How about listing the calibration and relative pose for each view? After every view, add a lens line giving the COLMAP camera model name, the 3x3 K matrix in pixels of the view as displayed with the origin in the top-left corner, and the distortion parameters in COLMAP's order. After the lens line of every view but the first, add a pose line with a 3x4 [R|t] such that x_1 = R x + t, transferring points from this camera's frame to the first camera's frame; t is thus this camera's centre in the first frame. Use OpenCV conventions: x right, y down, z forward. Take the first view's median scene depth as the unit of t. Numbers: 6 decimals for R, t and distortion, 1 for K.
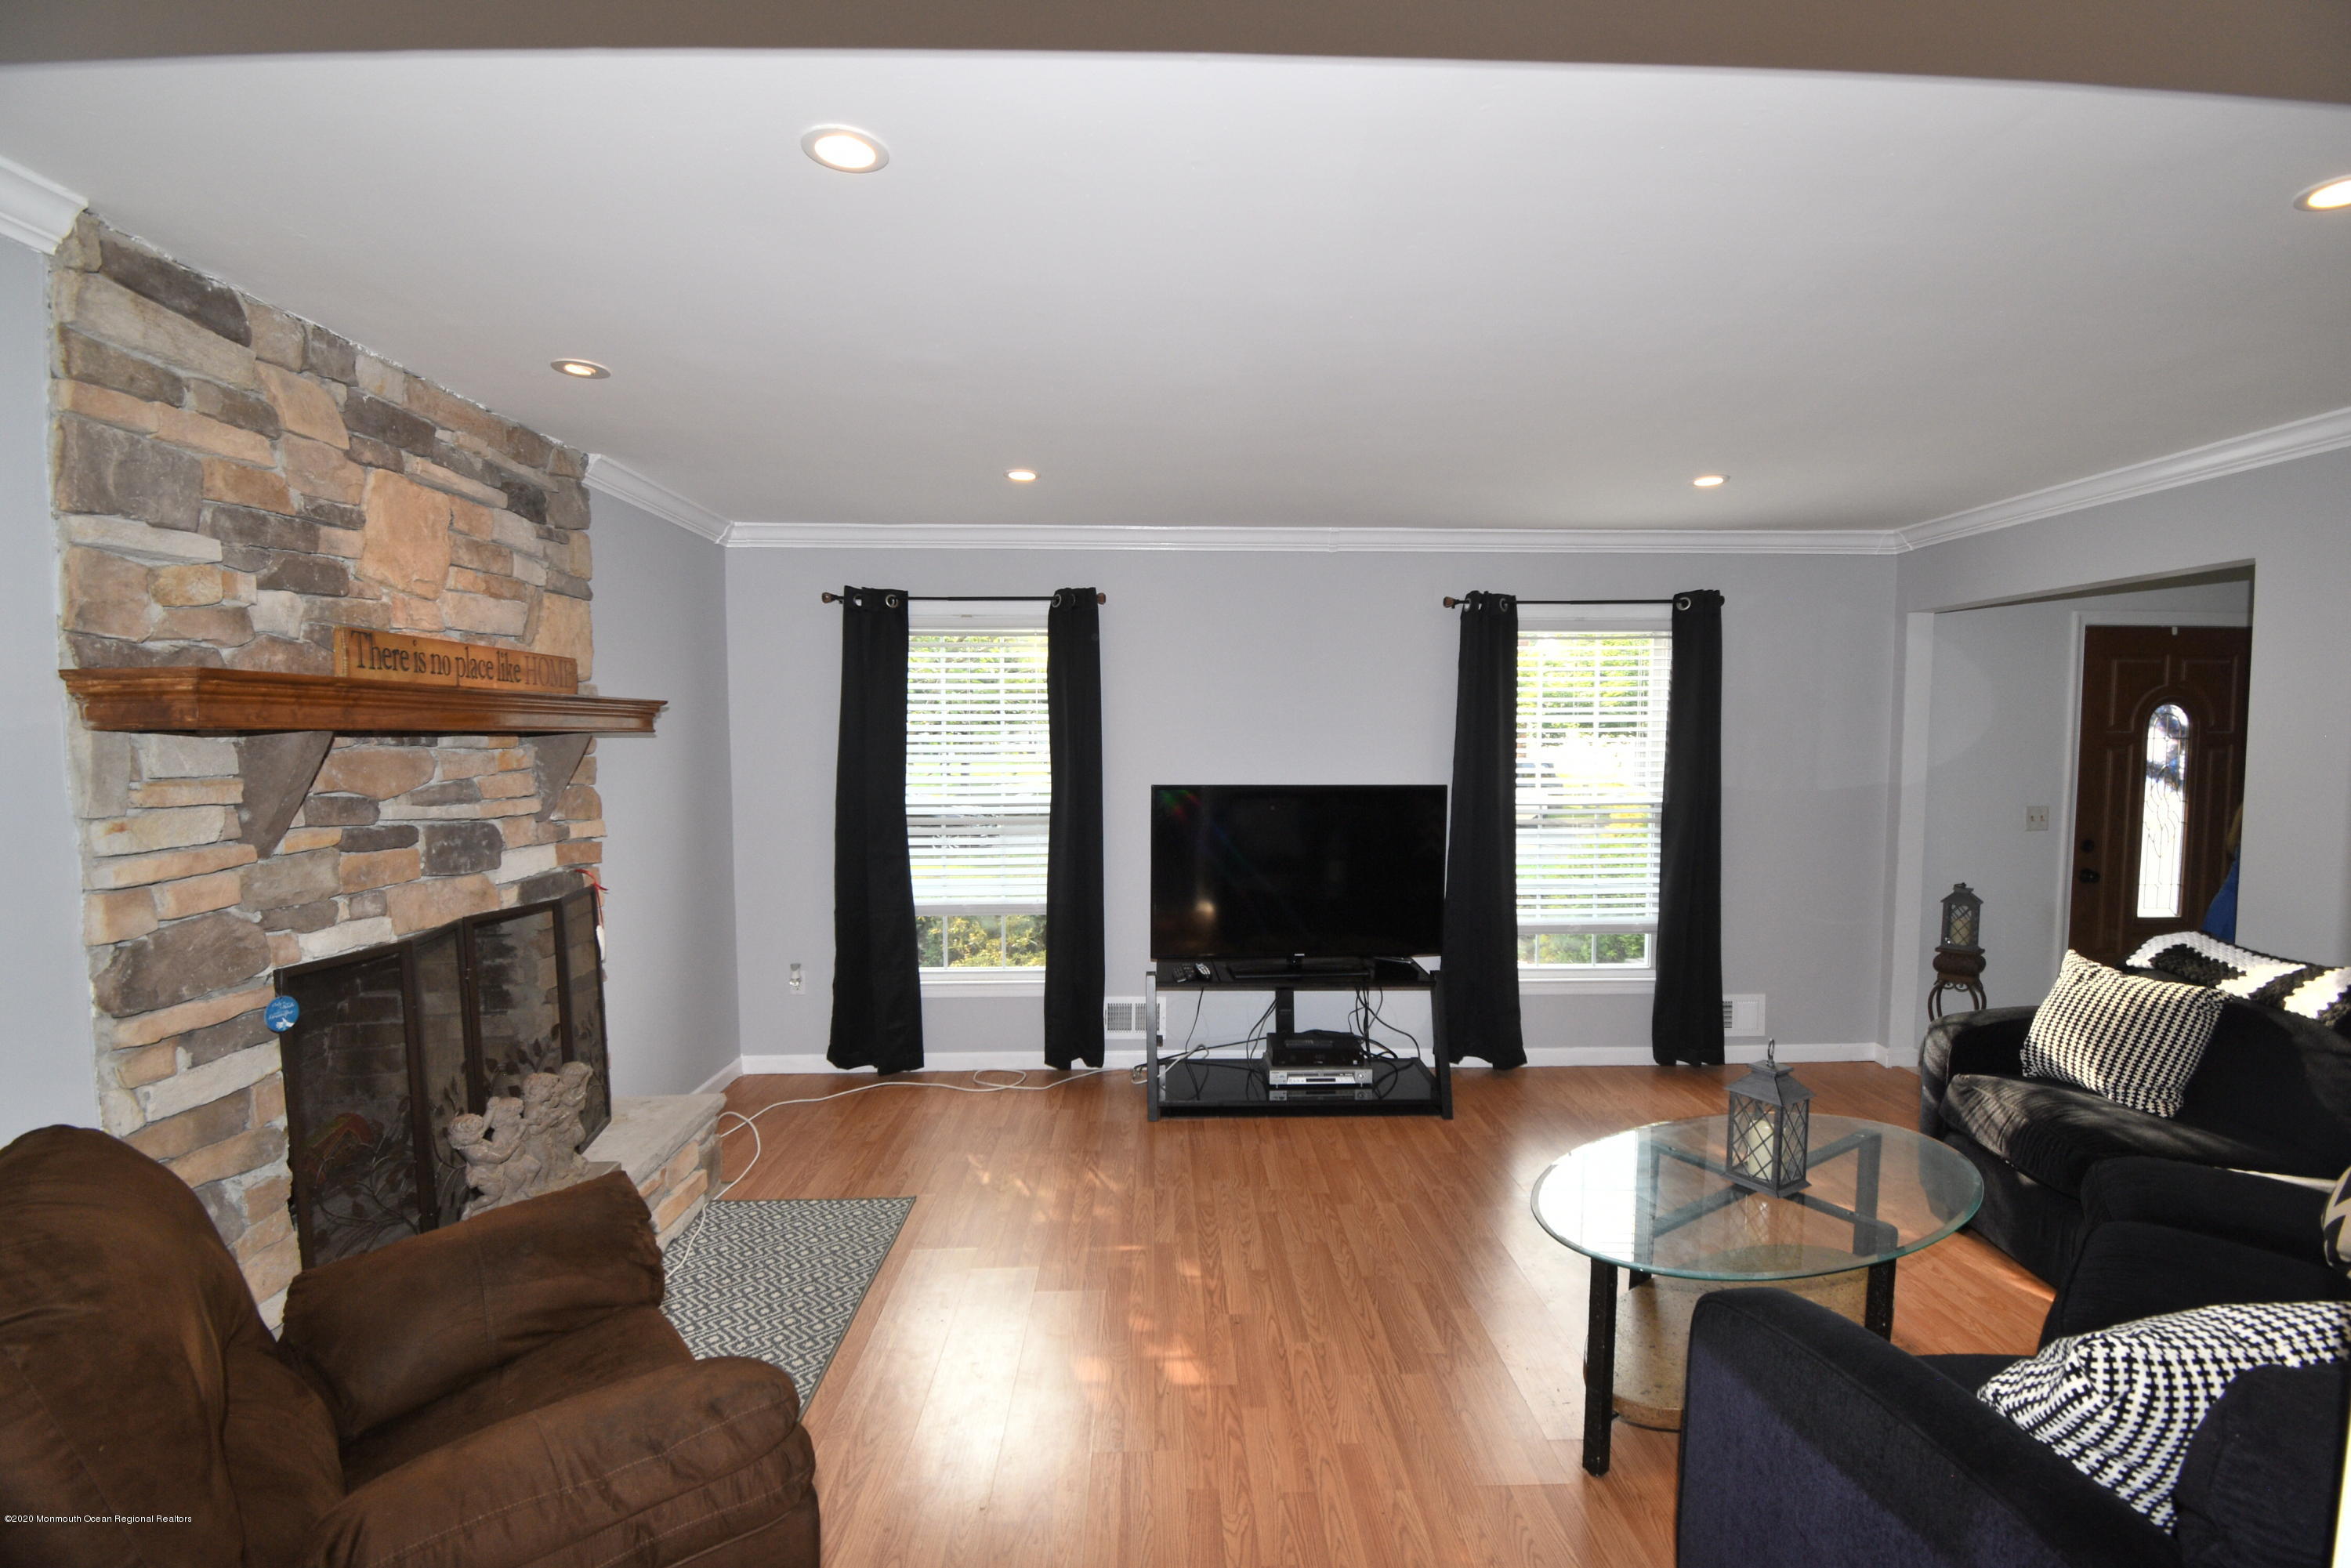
lens RADIAL K [[1041.7, 0, 1190.1], [0, 1041.7, 797.0], [0, 0, 1]] dist [-0.001654, -0.012310]
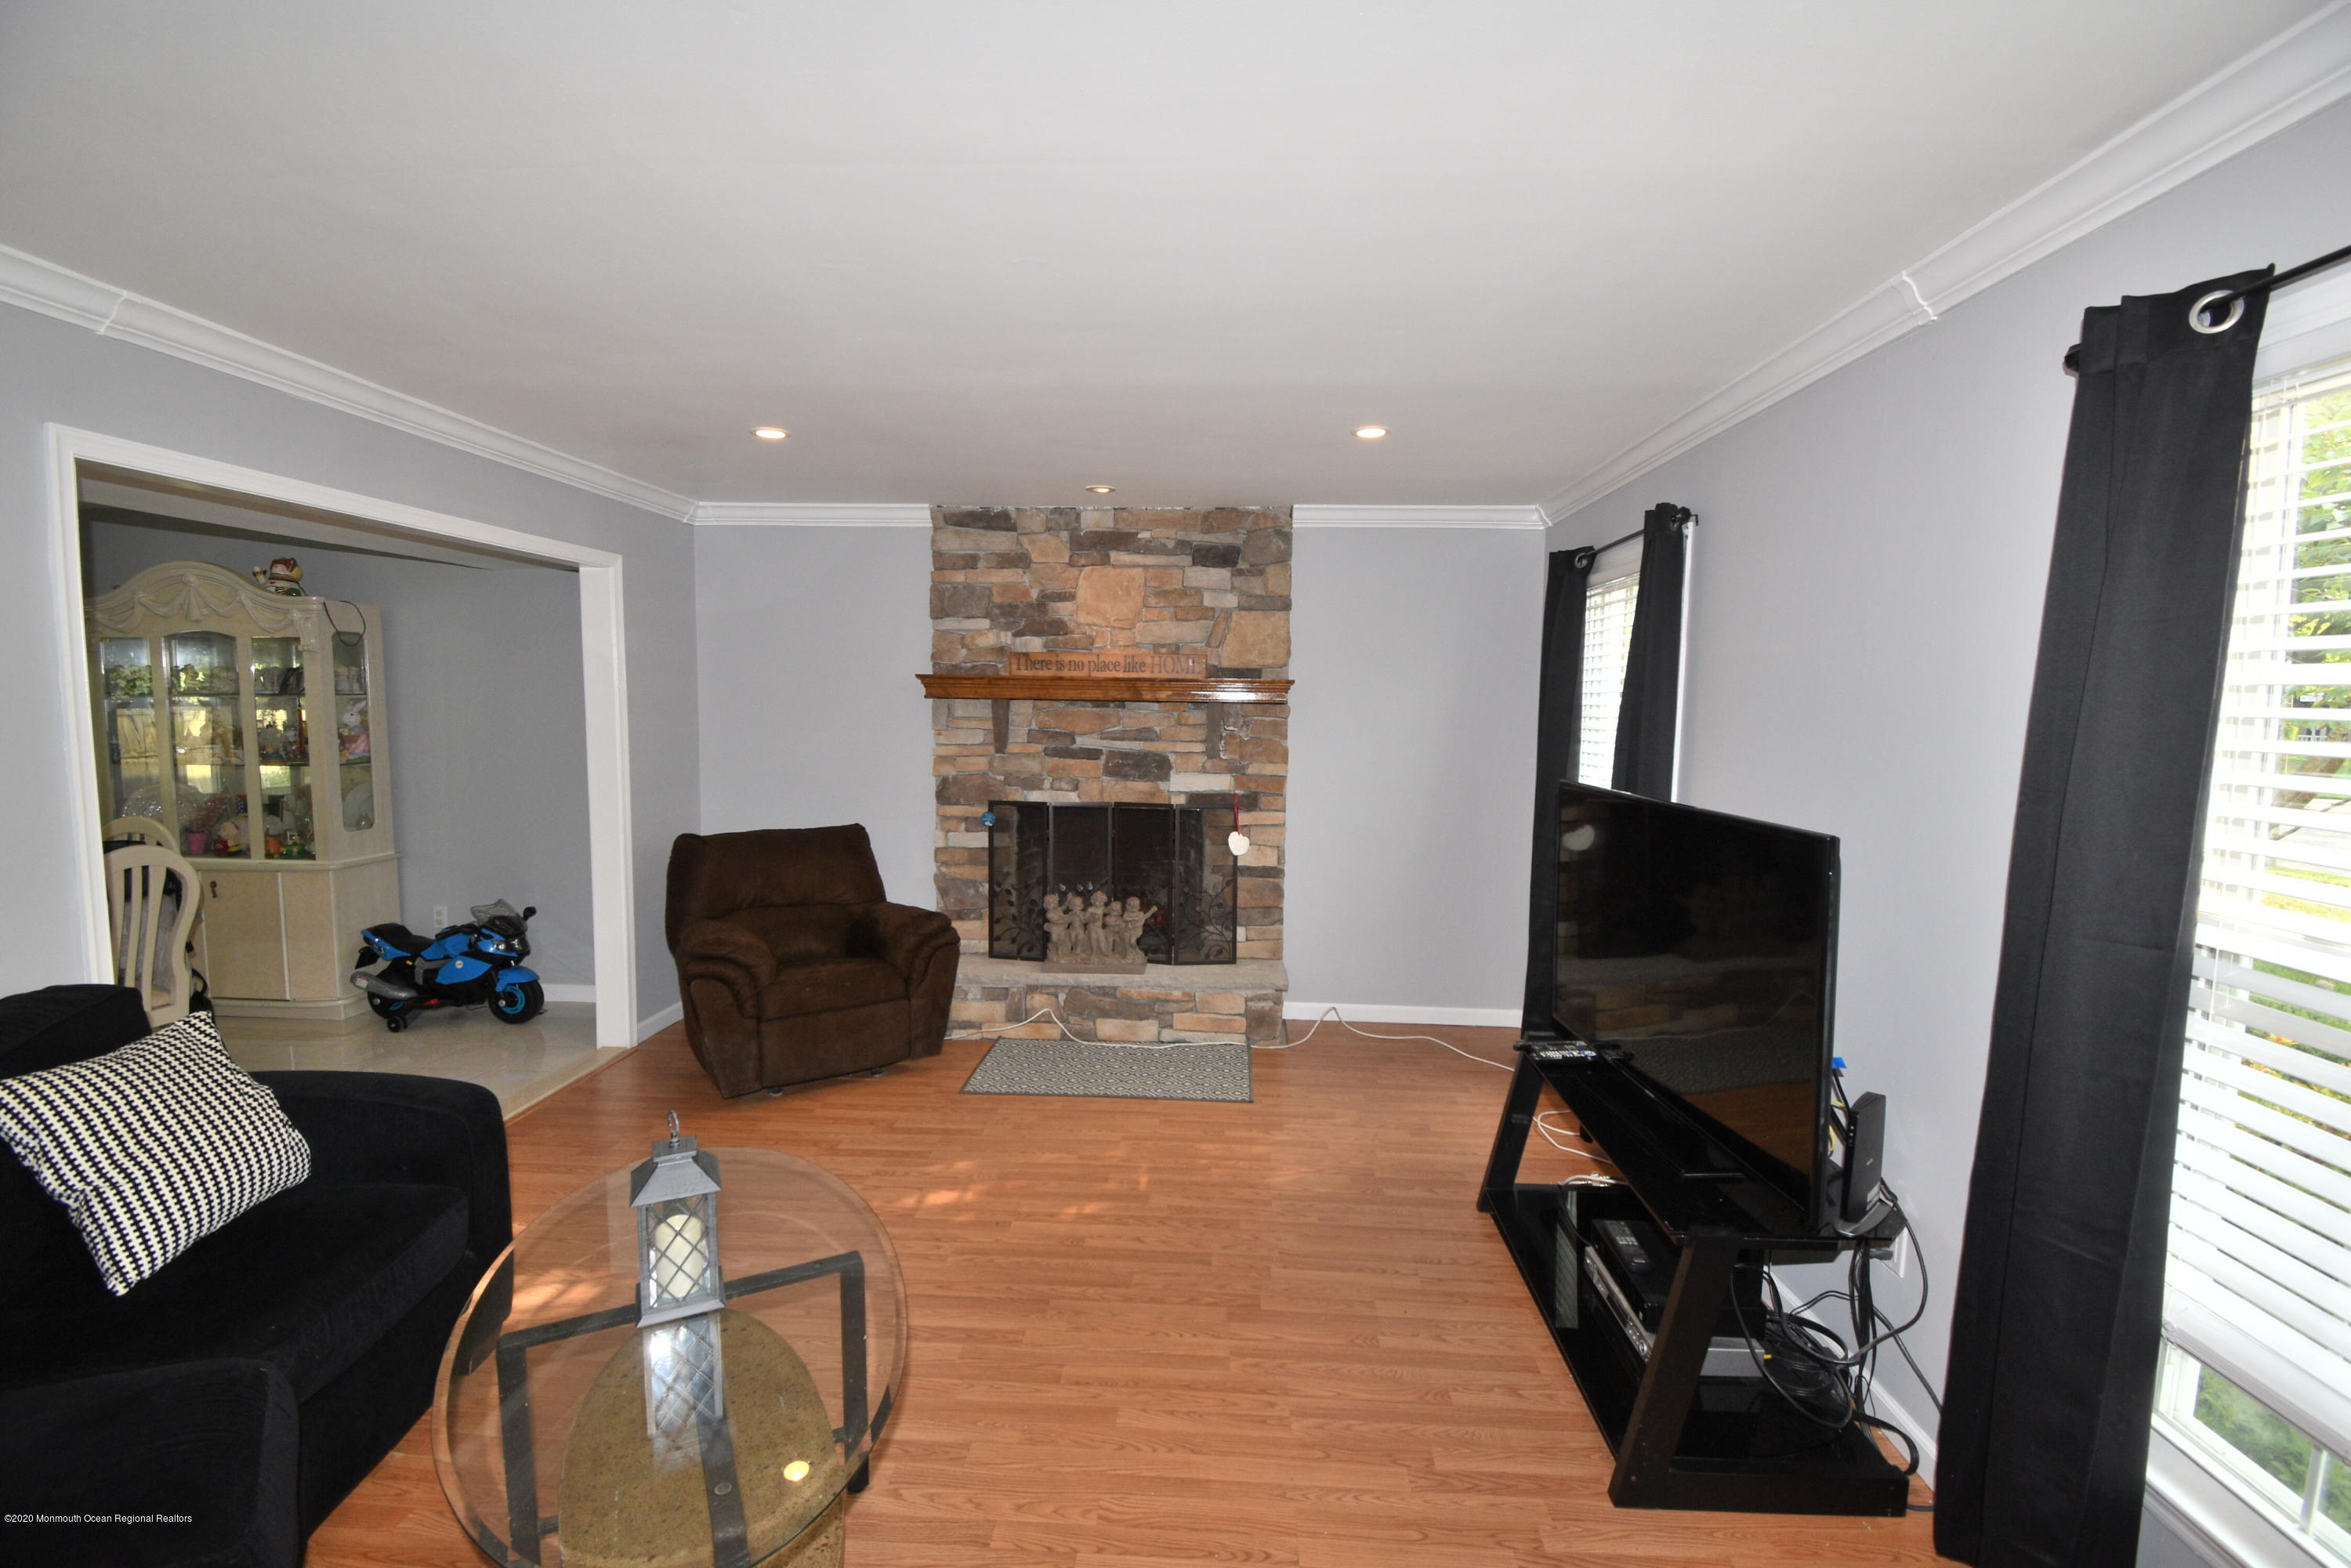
lens RADIAL K [[1041.7, 0, 1186.0], [0, 1041.7, 787.2], [0, 0, 1]] dist [-0.001654, -0.012310]
pose [[-0.068163, 0.094941, -0.993147, 1.232266], [-0.073186, 0.992304, 0.099883, -0.113613], [0.994986, 0.079493, -0.060690, 1.356526]]
